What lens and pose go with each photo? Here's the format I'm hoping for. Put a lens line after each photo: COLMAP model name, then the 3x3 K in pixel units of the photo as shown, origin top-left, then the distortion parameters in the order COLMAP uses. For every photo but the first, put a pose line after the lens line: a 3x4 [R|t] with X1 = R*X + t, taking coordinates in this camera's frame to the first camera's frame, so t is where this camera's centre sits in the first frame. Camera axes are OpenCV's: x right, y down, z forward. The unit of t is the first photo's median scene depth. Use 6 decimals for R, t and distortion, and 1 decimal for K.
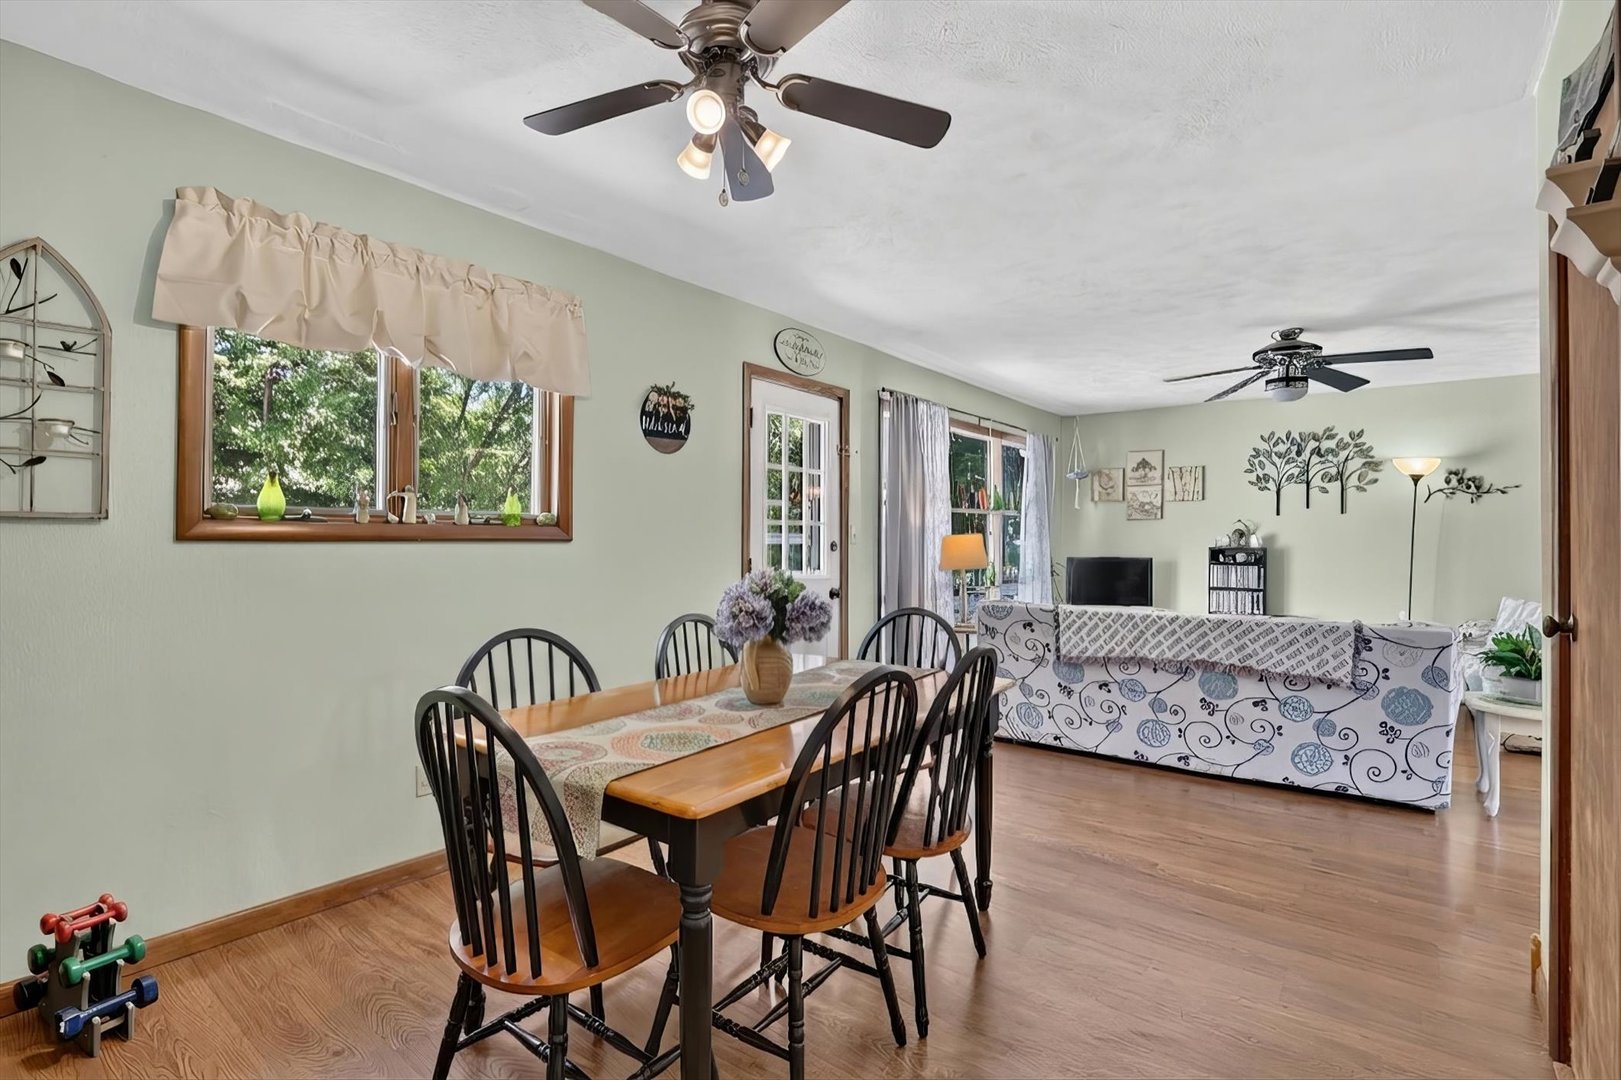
lens RADIAL K [[758.9, 0, 803.6], [0, 758.9, 537.4], [0, 0, 1]] dist [-0.020551, 0.007045]
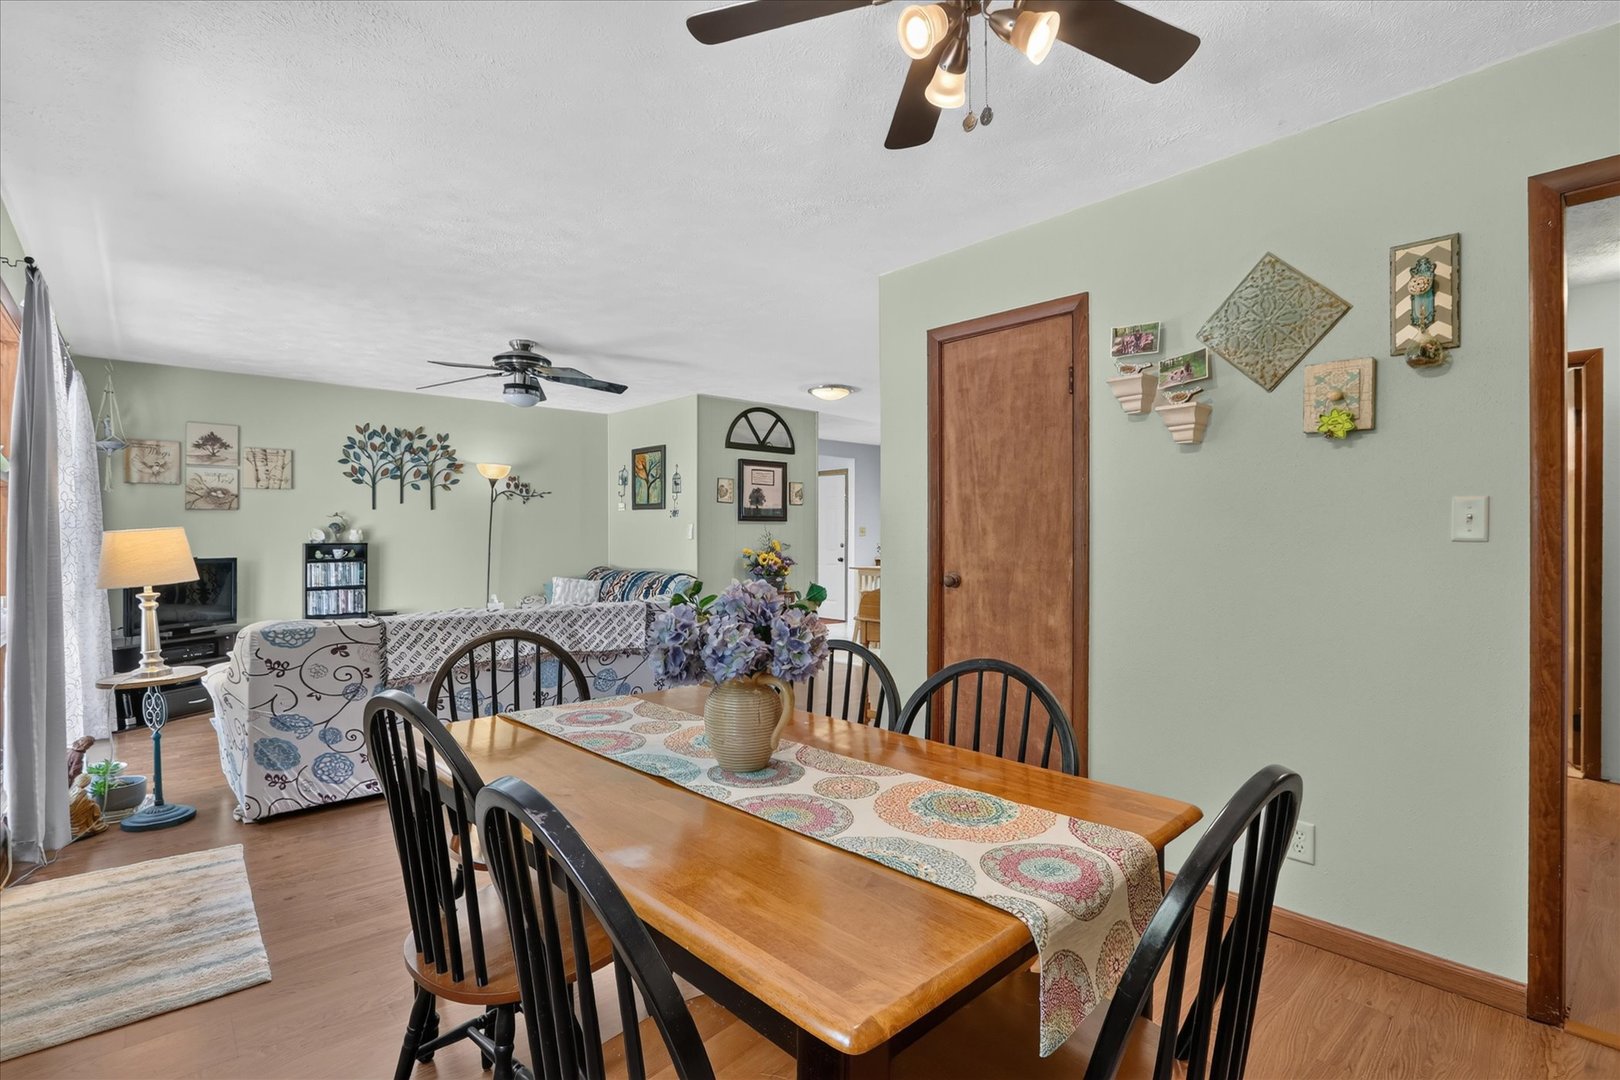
lens RADIAL K [[768.8, 0, 801.8], [0, 768.8, 533.2], [0, 0, 1]] dist [-0.003307, -0.001696]
pose [[0.182851, -0.005411, 0.983126, -0.260972], [0.000579, 0.999985, 0.005396, -0.003405], [-0.983140, -0.000417, 0.182852, 0.277599]]
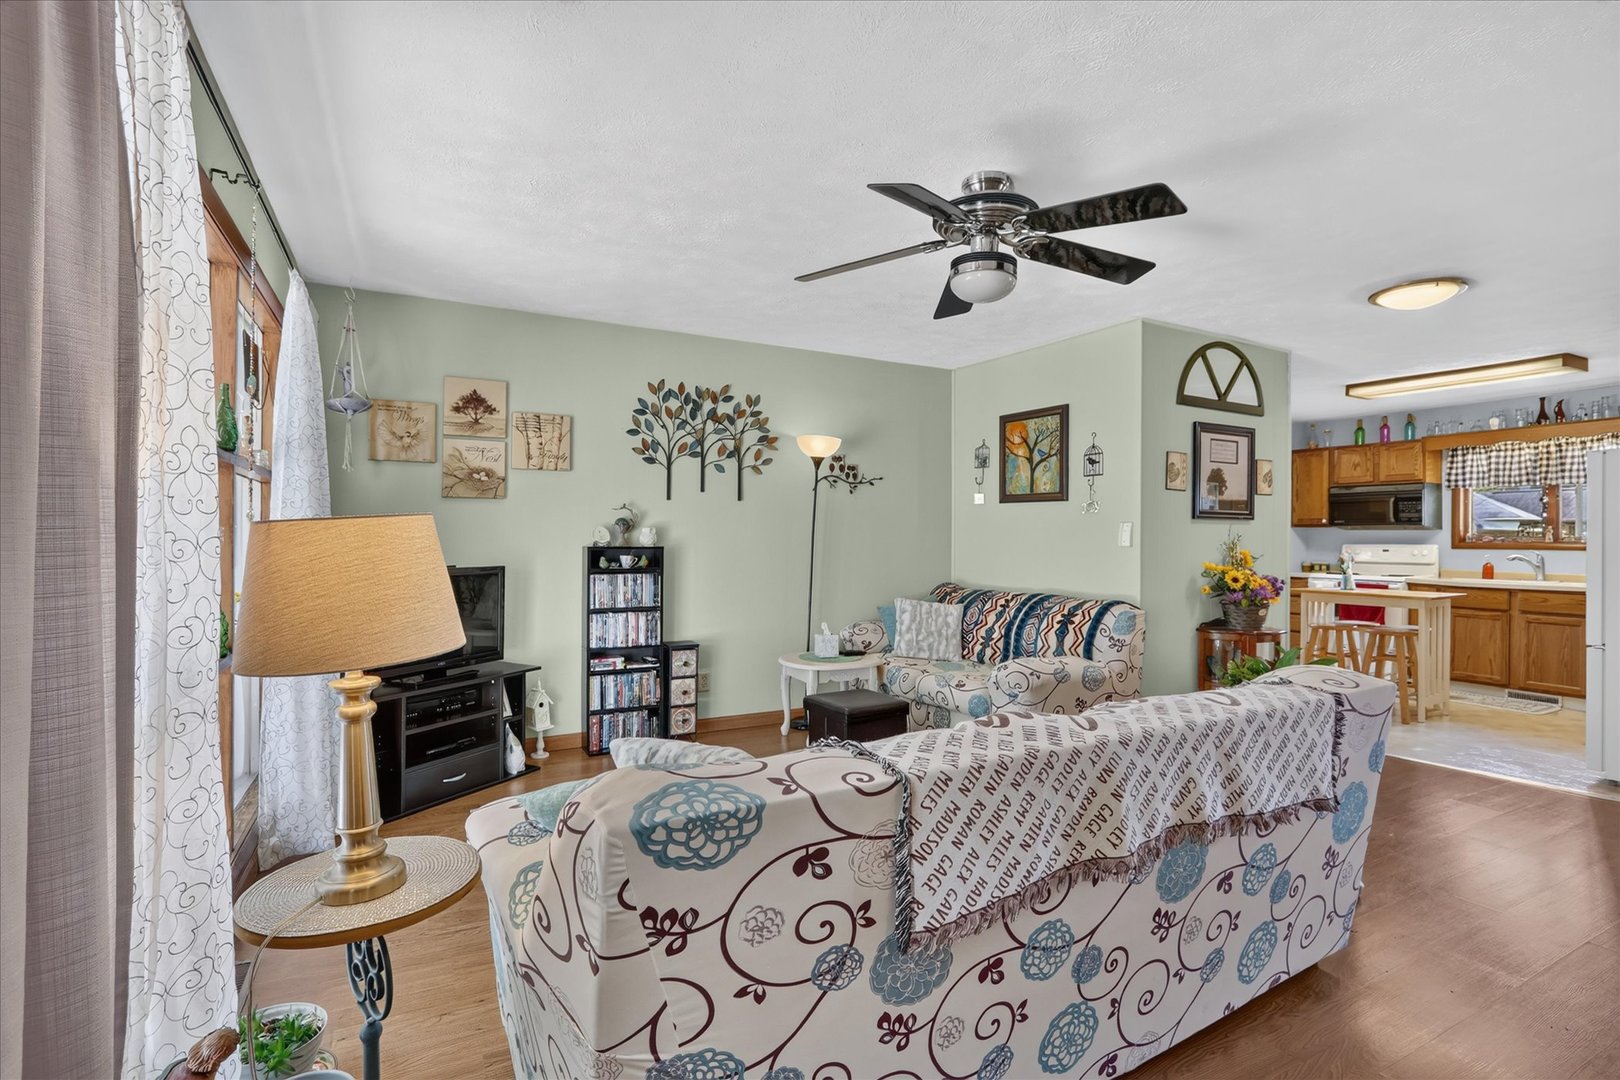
lens RADIAL K [[758.5, 0, 803.1], [0, 758.5, 537.4], [0, 0, 1]] dist [-0.020551, 0.007045]
pose [[0.404464, -0.003790, 0.914546, 0.034126], [-0.008032, 0.999938, 0.007696, -0.000586], [-0.914519, -0.010459, 0.404408, 0.618854]]
